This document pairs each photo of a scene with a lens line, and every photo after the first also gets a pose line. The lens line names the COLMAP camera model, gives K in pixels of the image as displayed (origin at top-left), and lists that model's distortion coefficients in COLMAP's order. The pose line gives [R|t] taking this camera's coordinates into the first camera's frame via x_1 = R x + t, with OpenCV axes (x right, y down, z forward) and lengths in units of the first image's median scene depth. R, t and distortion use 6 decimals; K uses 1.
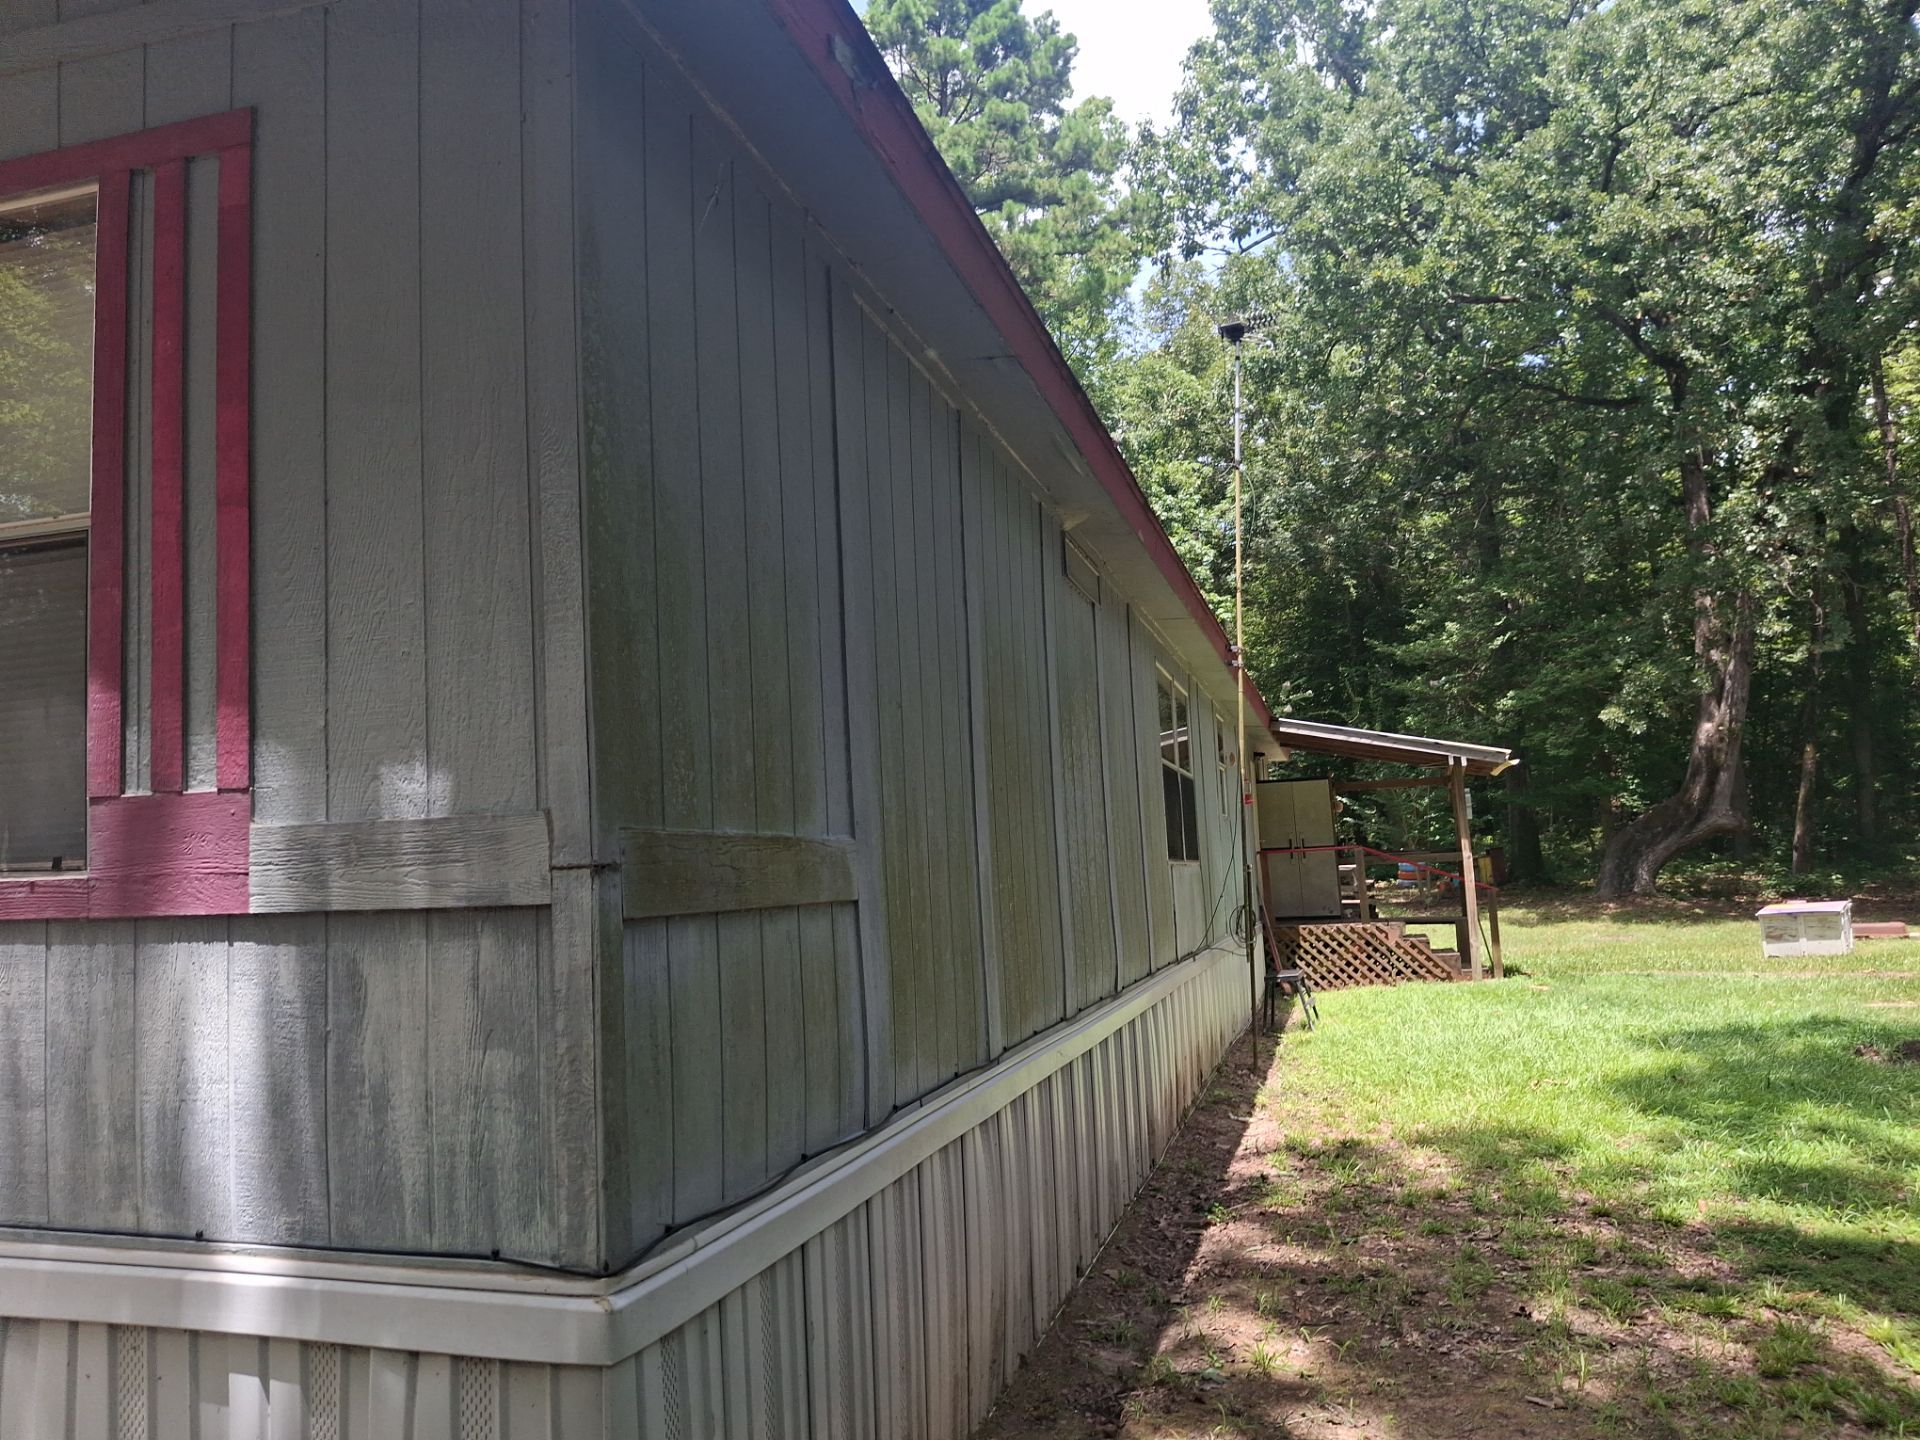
lens RADIAL K [[1536.2, 0, 969.8], [0, 1536.2, 733.6], [0, 0, 1]] dist [0.016587, -0.112469]
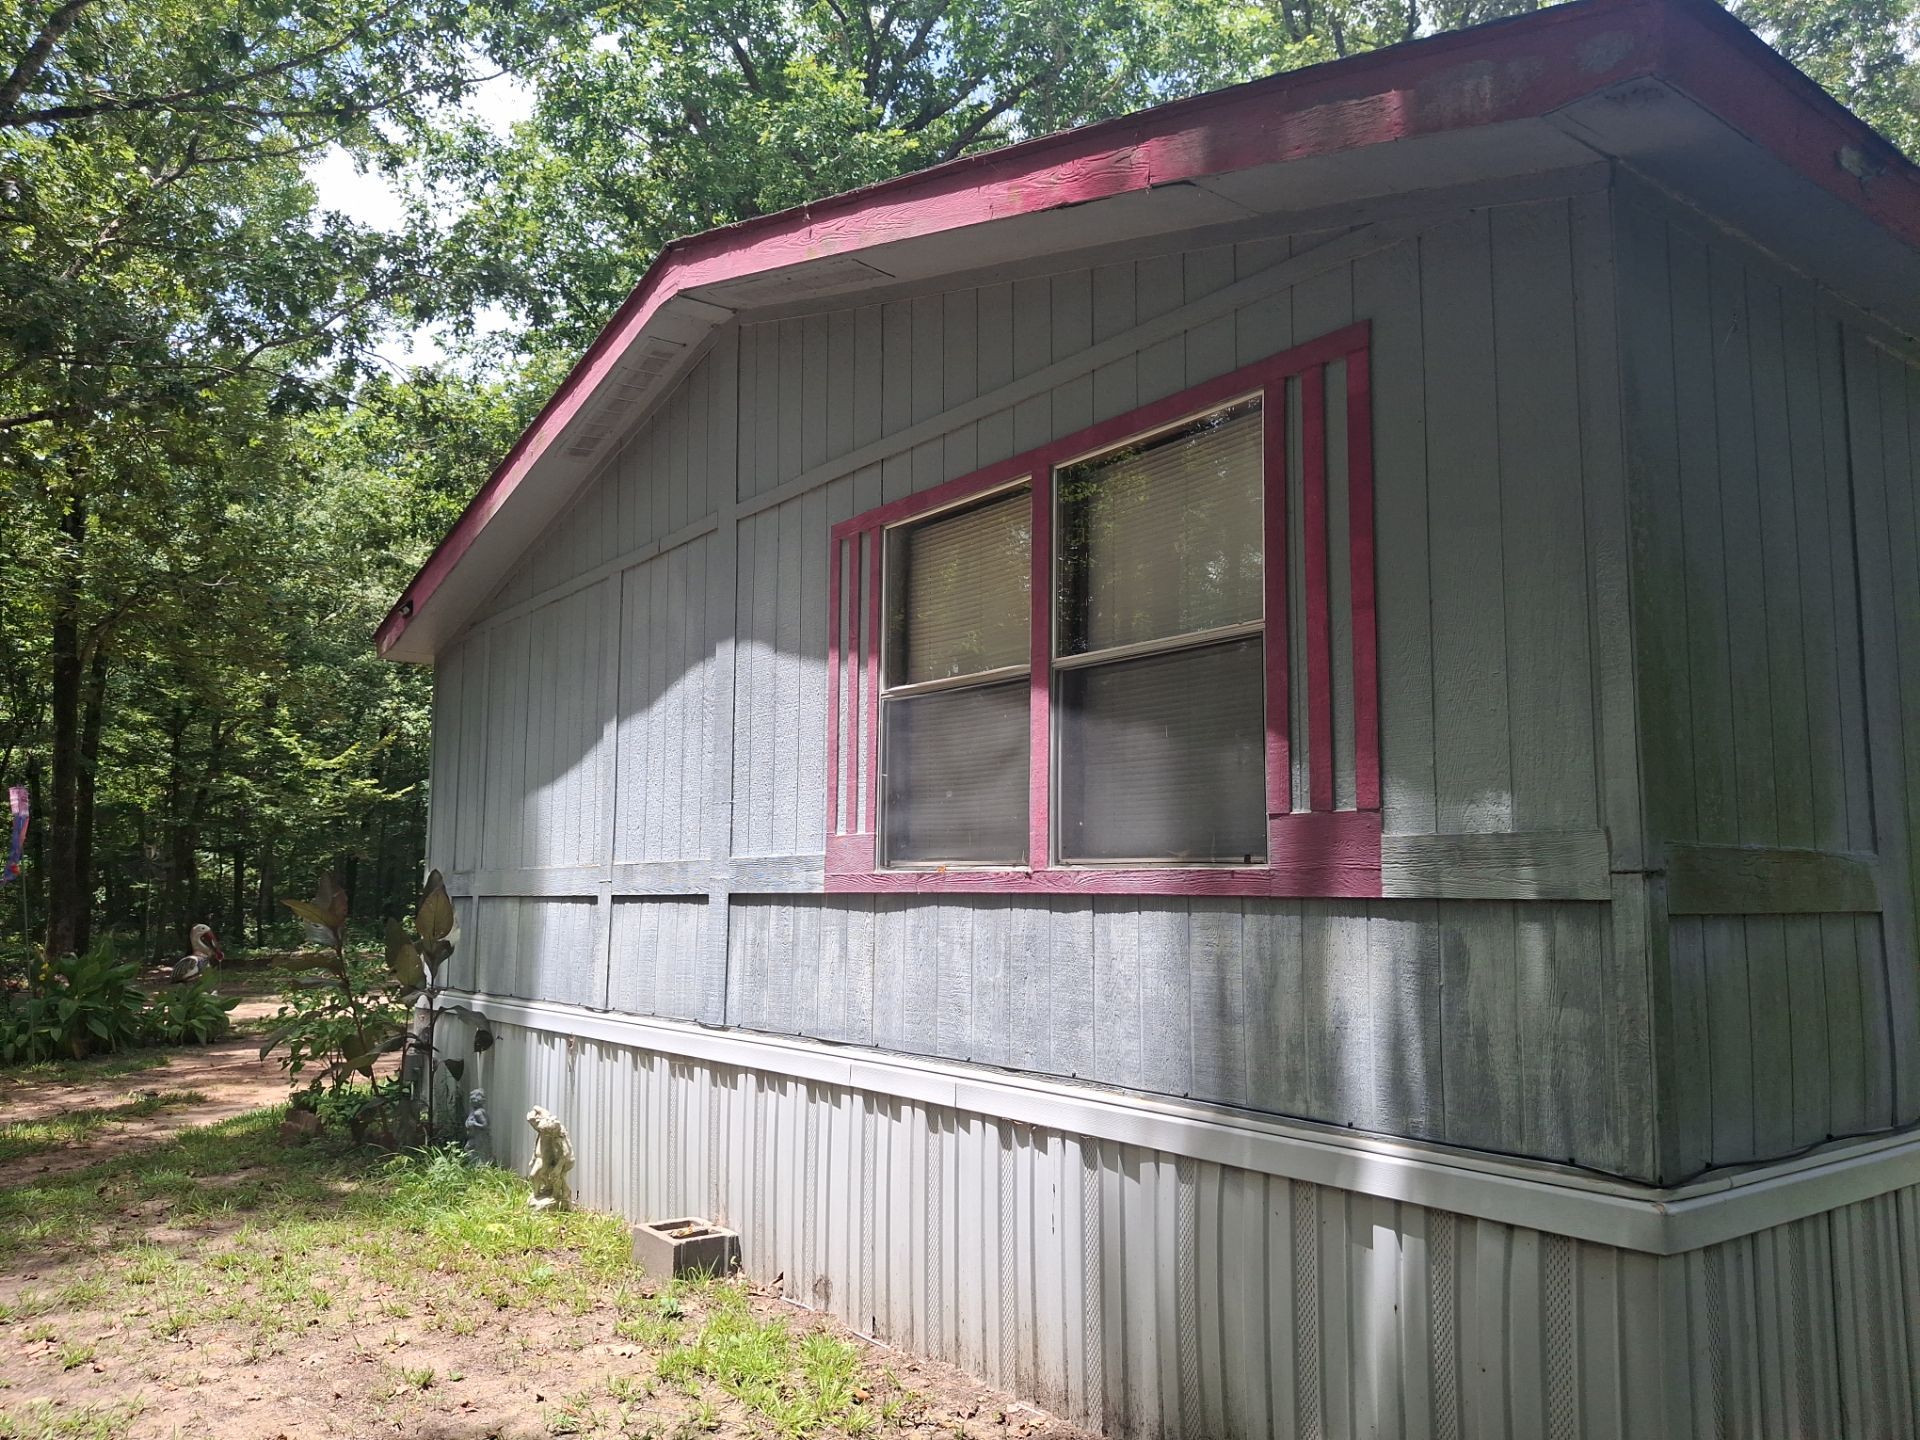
lens RADIAL K [[1536.2, 0, 969.8], [0, 1536.2, 733.6], [0, 0, 1]] dist [0.016587, -0.112469]
pose [[0.815835, -0.018545, -0.577988, 0.039036], [0.017154, 0.999822, -0.007865, -0.029155], [0.578031, -0.003498, 0.816008, -0.374586]]
